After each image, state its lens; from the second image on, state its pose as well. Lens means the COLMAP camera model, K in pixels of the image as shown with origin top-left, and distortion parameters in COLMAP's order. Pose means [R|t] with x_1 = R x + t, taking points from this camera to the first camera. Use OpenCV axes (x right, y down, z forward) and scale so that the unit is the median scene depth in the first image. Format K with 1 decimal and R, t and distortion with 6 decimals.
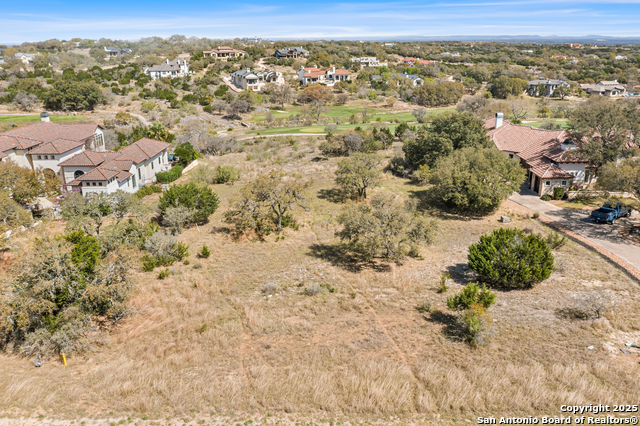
lens RADIAL K [[508.6, 0, 320.9], [0, 508.6, 213.4], [0, 0, 1]] dist [-0.033066, 0.013793]
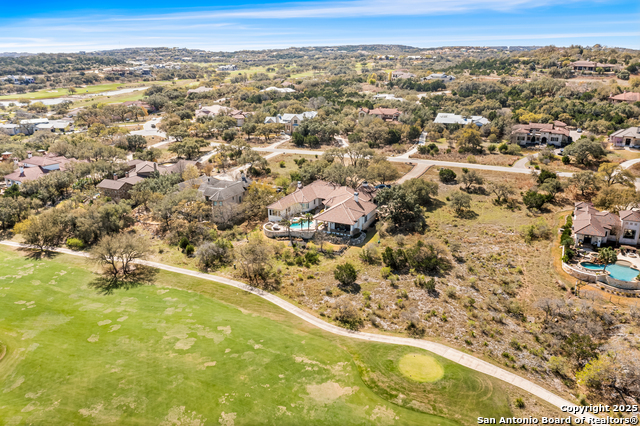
lens RADIAL K [[508.6, 0, 322.0], [0, 508.6, 217.9], [0, 0, 1]] dist [-0.033066, 0.013793]
pose [[-0.912385, -0.115973, 0.392561, -0.078307], [0.144077, 0.806668, 0.573174, -0.429217], [-0.383139, 0.579514, -0.719283, 0.895031]]
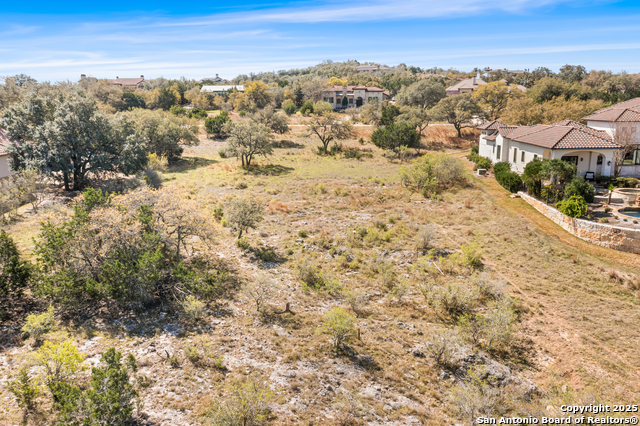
lens RADIAL K [[508.6, 0, 325.8], [0, 508.6, 211.8], [0, 0, 1]] dist [-0.033066, 0.013793]
pose [[-0.999903, 0.013433, 0.003693, -0.022235], [0.013418, 0.857370, 0.514526, -0.141973], [0.003745, 0.514526, -0.857467, 0.589097]]
